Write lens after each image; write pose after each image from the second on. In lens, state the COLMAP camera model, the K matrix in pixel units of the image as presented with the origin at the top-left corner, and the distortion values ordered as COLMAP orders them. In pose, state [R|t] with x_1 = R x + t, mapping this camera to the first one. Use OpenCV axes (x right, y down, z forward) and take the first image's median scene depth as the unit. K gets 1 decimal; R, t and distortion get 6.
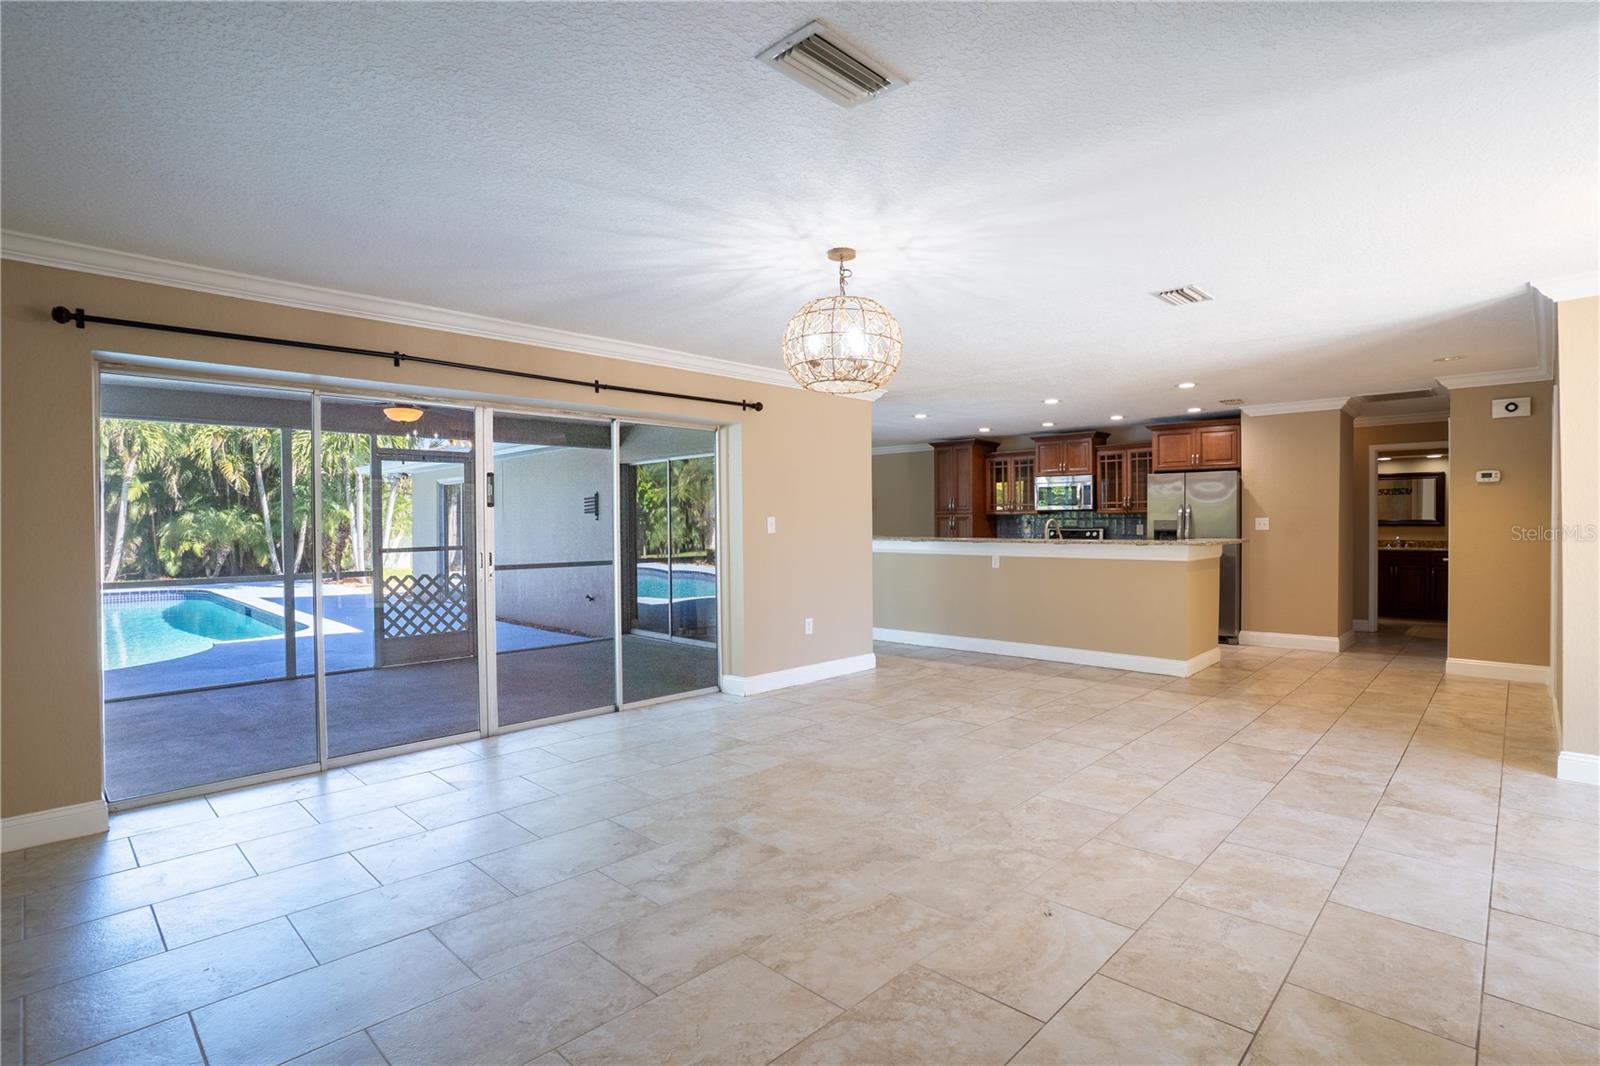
lens RADIAL K [[776.7, 0, 800.0], [0, 776.7, 533.0], [0, 0, 1]] dist [-0.079653, 0.029728]
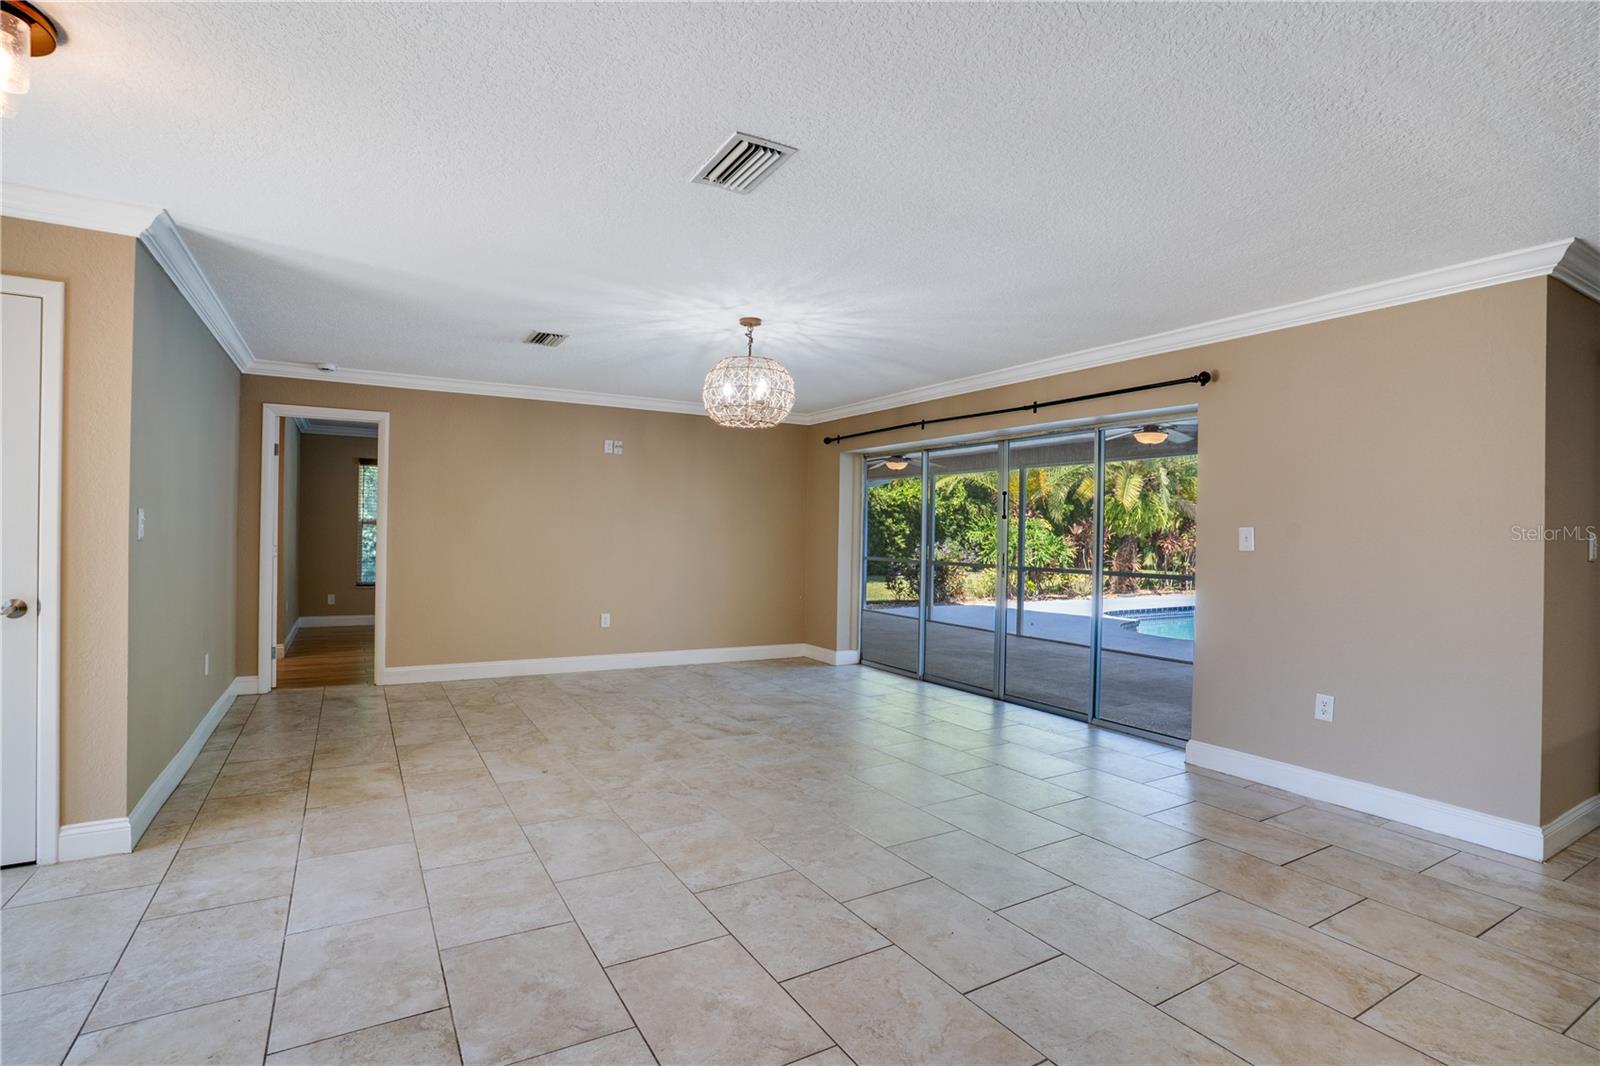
lens RADIAL K [[776.7, 0, 800.0], [0, 776.7, 533.0], [0, 0, 1]] dist [-0.079653, 0.029728]
pose [[-0.262447, 0.003601, -0.964940, 1.399112], [-0.026251, 0.999596, 0.010870, -0.023479], [0.964589, 0.028184, -0.262246, 1.551579]]
